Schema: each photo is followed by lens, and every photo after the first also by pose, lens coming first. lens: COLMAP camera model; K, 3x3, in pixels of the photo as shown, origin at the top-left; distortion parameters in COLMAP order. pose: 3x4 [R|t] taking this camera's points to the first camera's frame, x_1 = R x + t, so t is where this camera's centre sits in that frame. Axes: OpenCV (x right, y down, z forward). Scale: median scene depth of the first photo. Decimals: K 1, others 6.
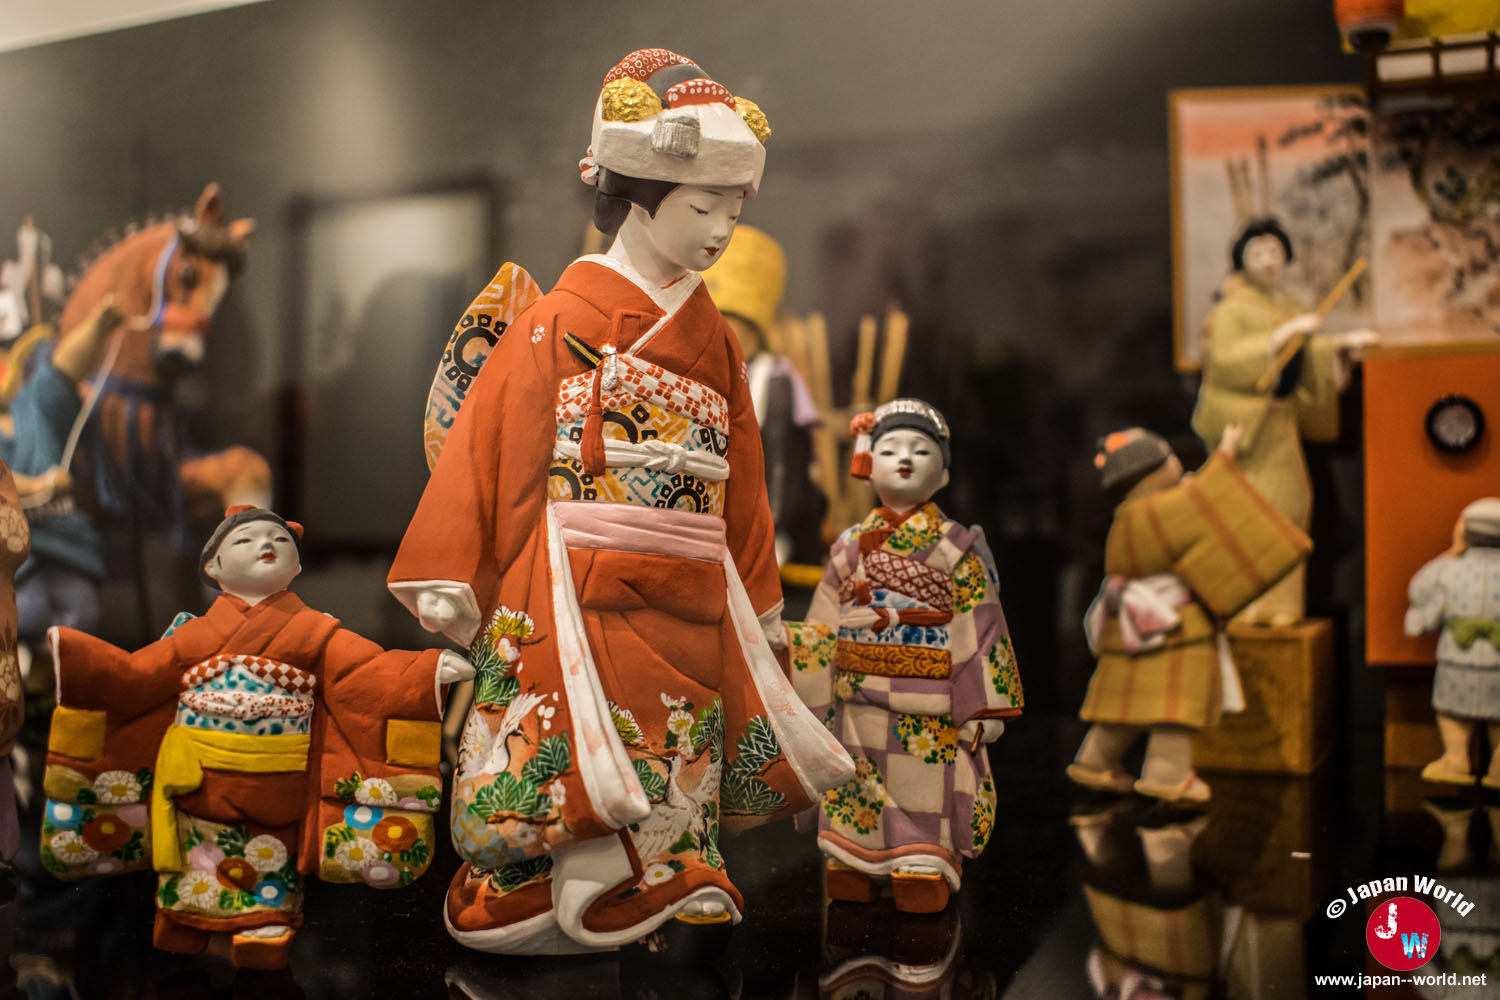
lens RADIAL K [[1605.0, 0, 750.4], [0, 1605.0, 501.1], [0, 0, 1]] dist [-0.005521, 0.000000]
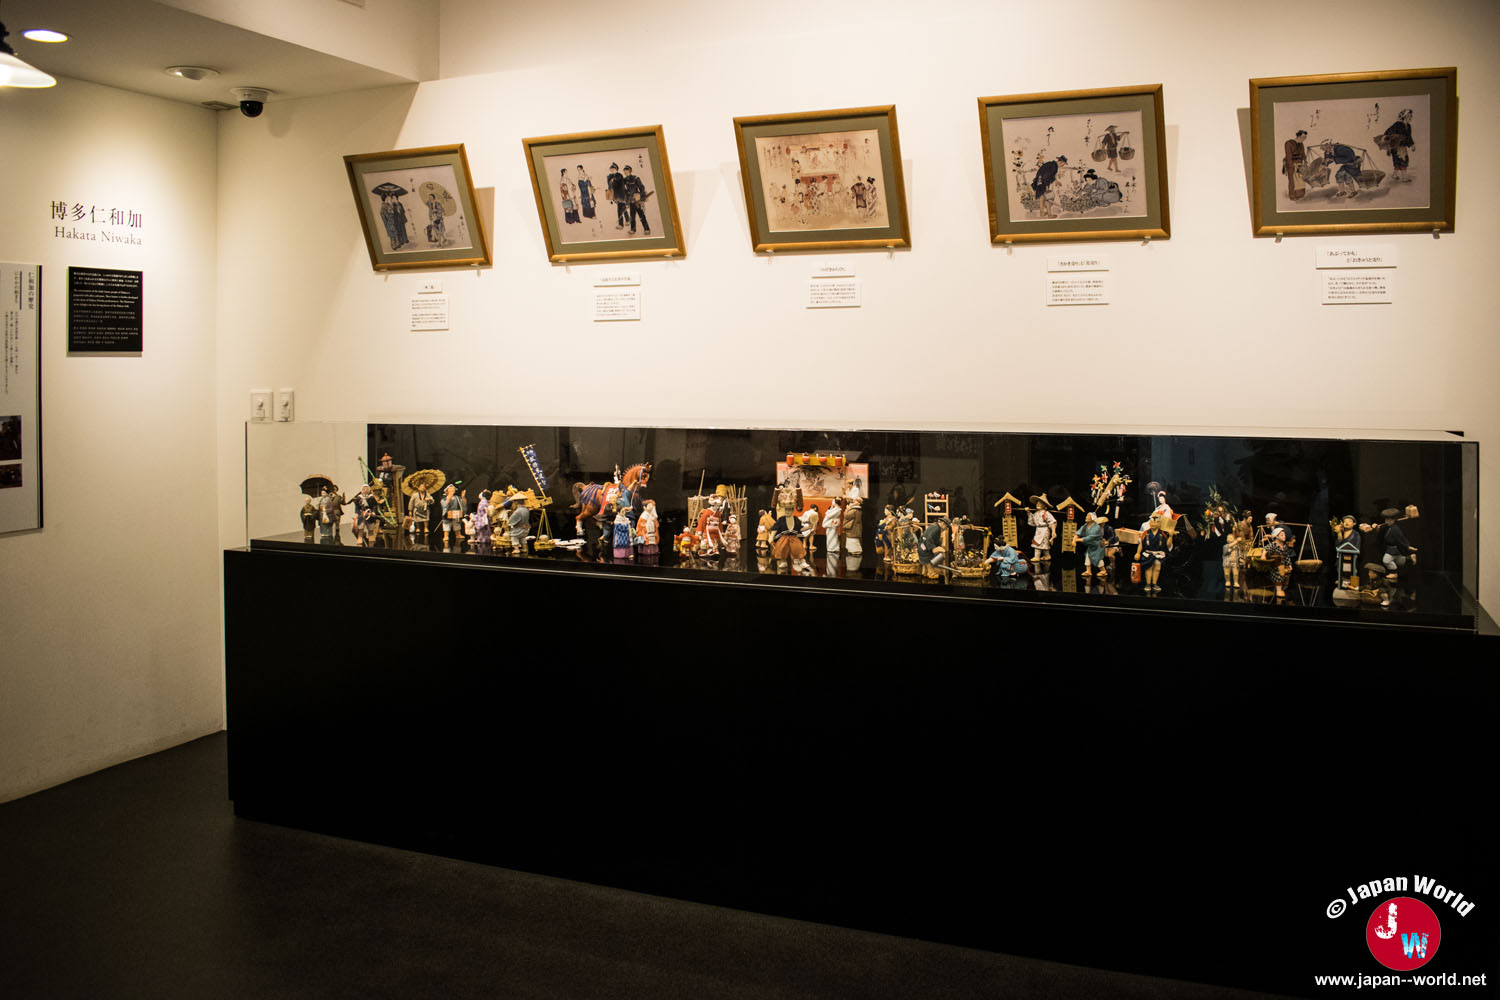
lens RADIAL K [[1203.5, 0, 749.9], [0, 1203.5, 501.7], [0, 0, 1]] dist [-0.079532, -0.004227]
pose [[0.999962, -0.000991, -0.008619, 0.358207], [0.002051, 0.992301, 0.123833, -1.549681], [0.008430, -0.123846, 0.992266, -9.677175]]
